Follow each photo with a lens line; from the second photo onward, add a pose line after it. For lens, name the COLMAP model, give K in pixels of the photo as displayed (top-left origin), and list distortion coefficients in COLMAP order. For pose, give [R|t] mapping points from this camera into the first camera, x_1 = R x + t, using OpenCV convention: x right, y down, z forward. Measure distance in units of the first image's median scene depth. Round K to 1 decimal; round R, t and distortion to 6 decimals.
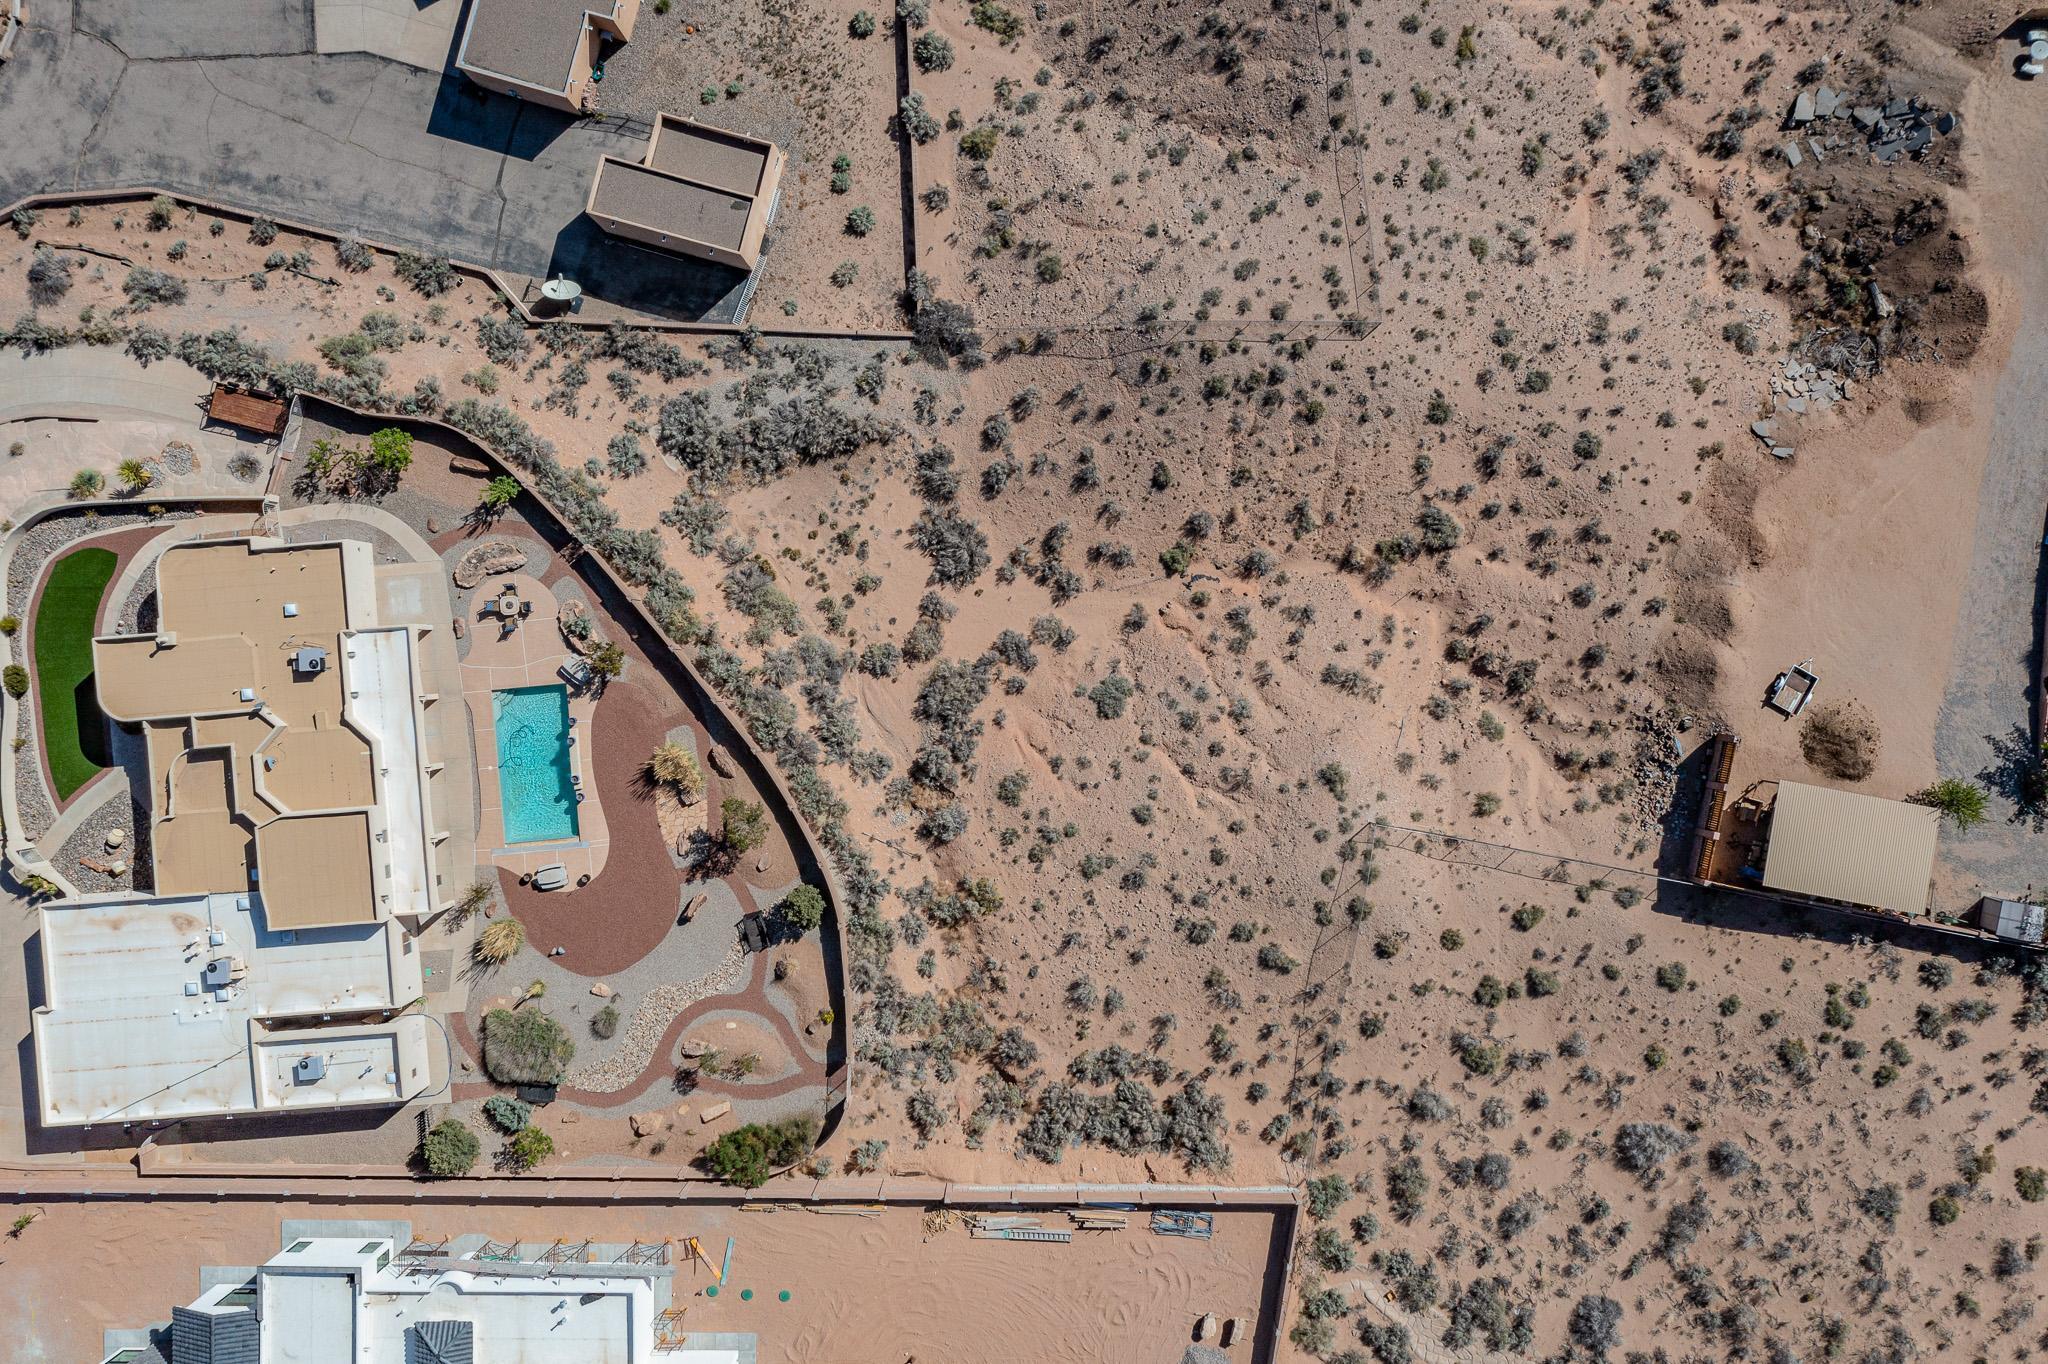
lens RADIAL K [[1660.8, 0, 1024.0], [0, 1660.8, 682.0], [0, 0, 1]] dist [-0.000101, 0.018316]
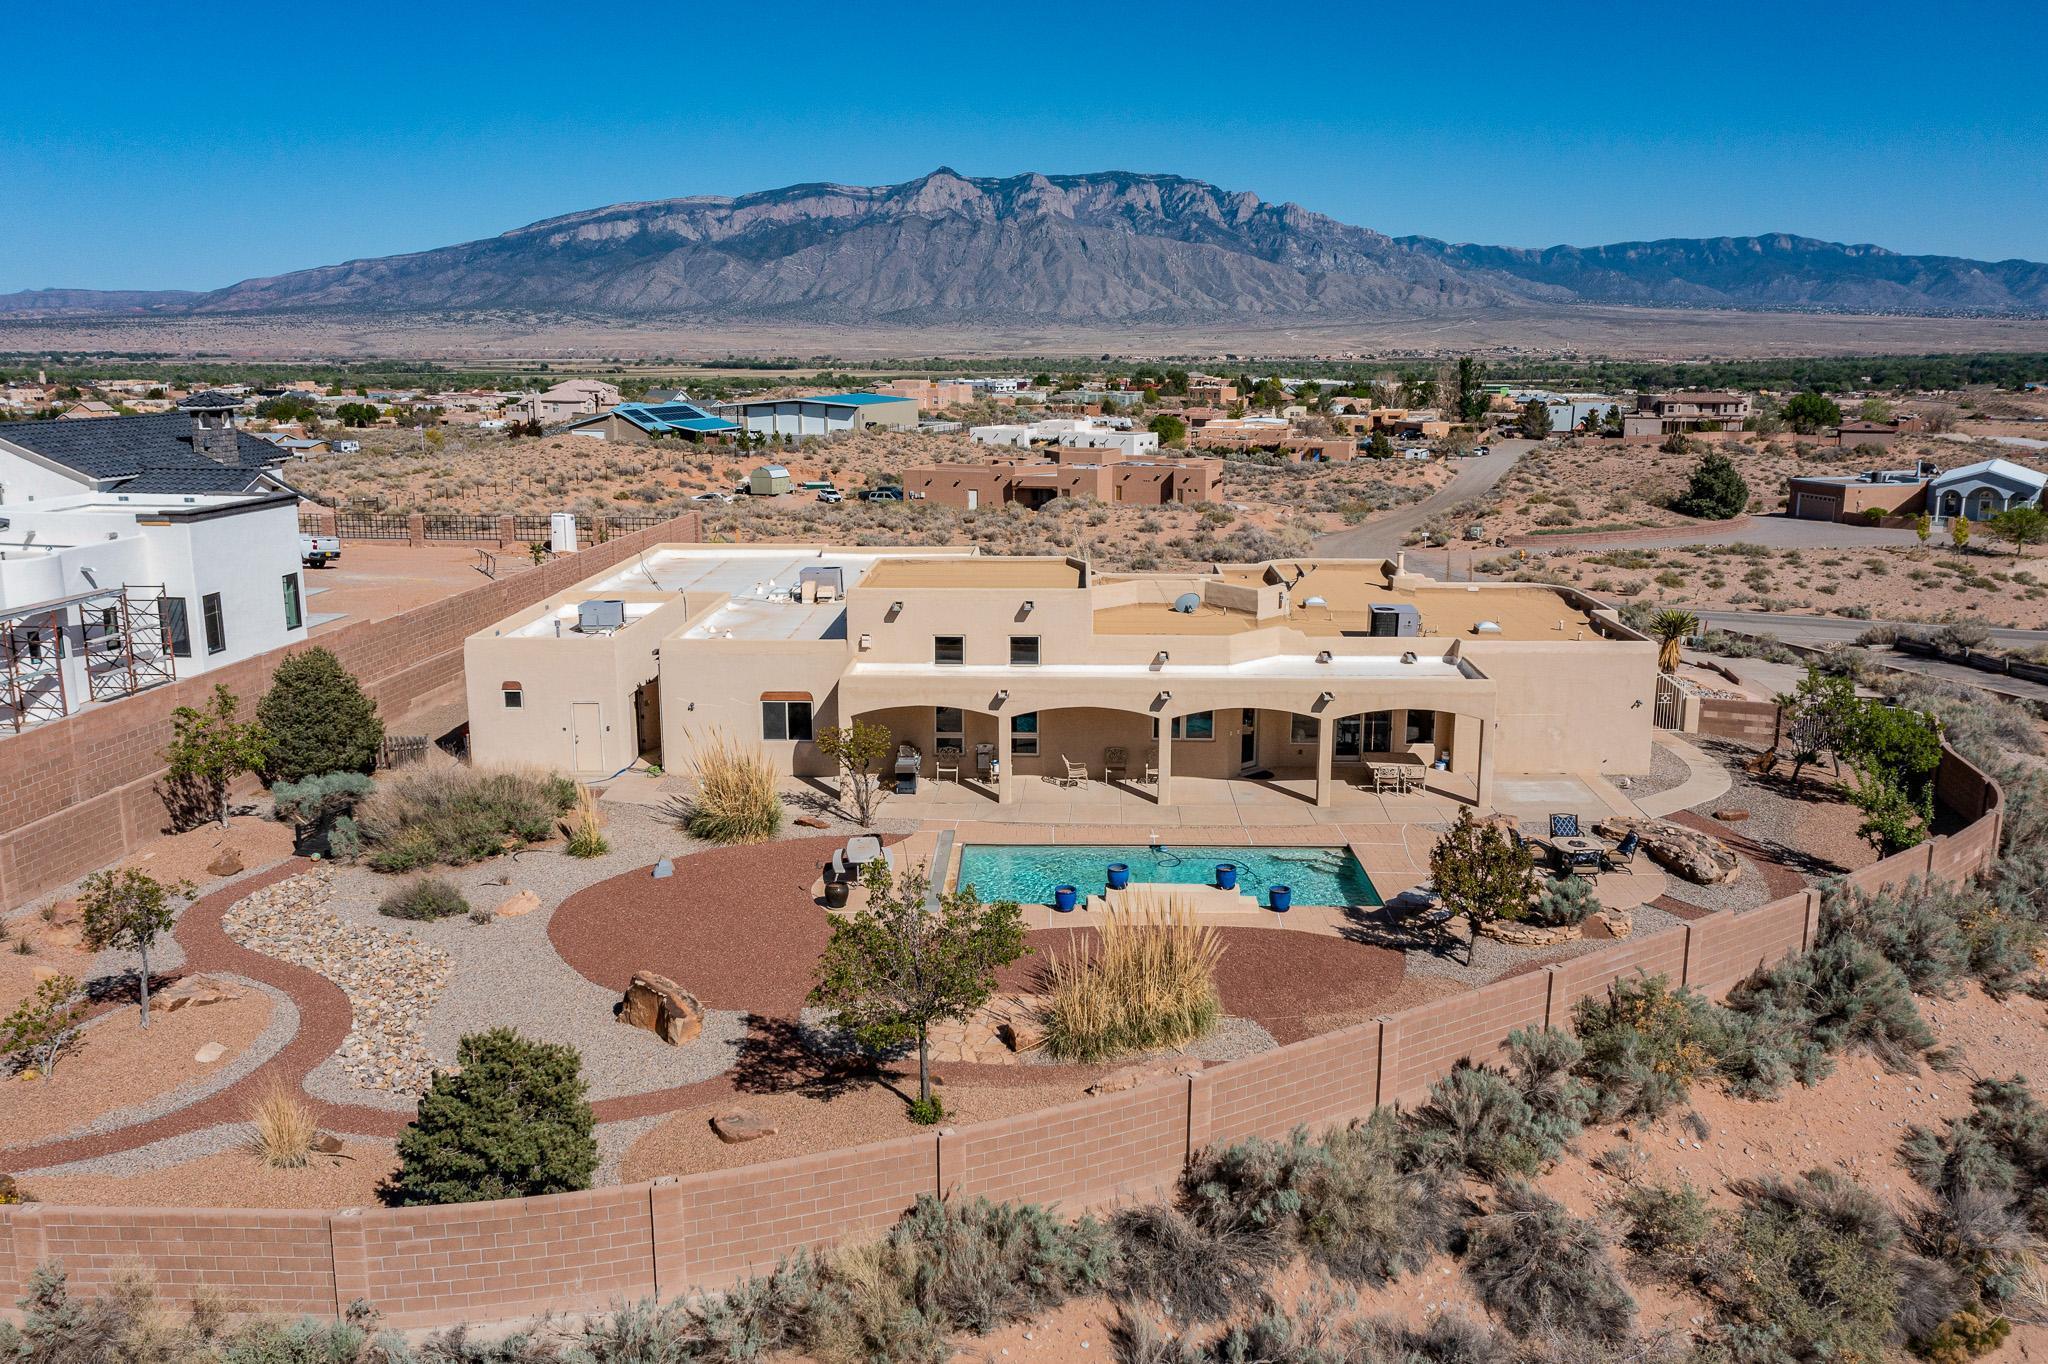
lens RADIAL K [[1660.8, 0, 1024.0], [0, 1660.8, 682.0], [0, 0, 1]] dist [-0.000101, 0.018316]
pose [[-0.111924, 0.205111, -0.972318, 0.068709], [-0.993692, -0.030082, 0.108038, 0.041027], [-0.007090, 0.978276, 0.207184, 0.874811]]
